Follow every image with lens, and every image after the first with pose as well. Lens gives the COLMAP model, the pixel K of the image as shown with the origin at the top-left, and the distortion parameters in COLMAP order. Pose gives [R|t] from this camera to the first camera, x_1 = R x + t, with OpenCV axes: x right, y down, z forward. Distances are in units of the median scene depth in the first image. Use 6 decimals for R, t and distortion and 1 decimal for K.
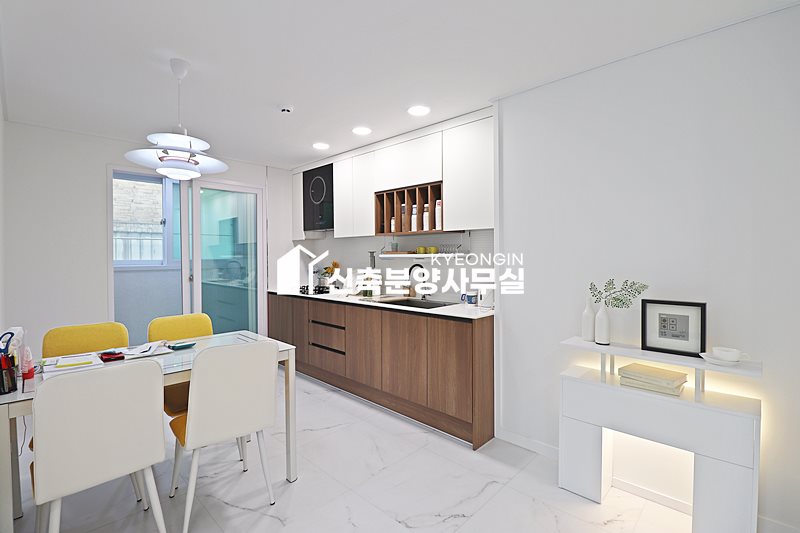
lens RADIAL K [[372.2, 0, 396.4], [0, 372.2, 267.2], [0, 0, 1]] dist [-0.004784, -0.005940]
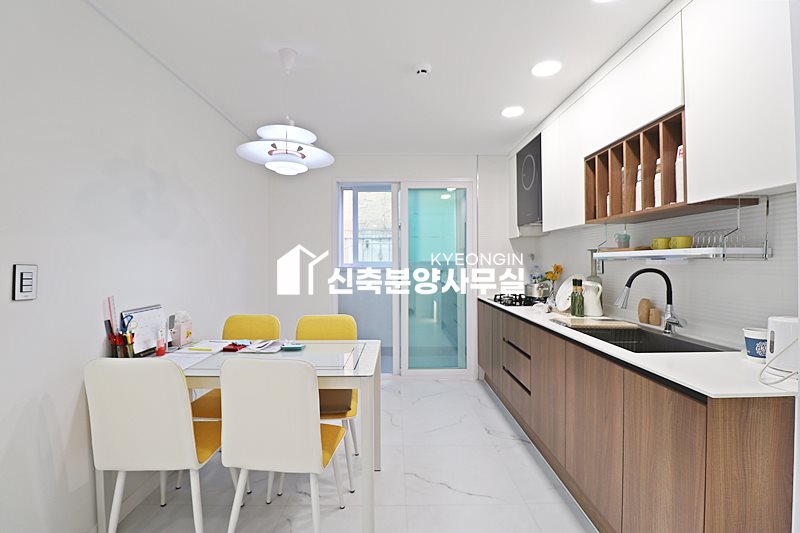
lens RADIAL K [[372.2, 0, 400.0], [0, 372.2, 268.9], [0, 0, 1]] dist [-0.004784, -0.005940]
pose [[0.718266, 0.009575, -0.695703, 0.179833], [-0.012778, 0.999918, 0.000570, -0.002435], [0.695651, 0.008480, 0.718330, 0.328925]]
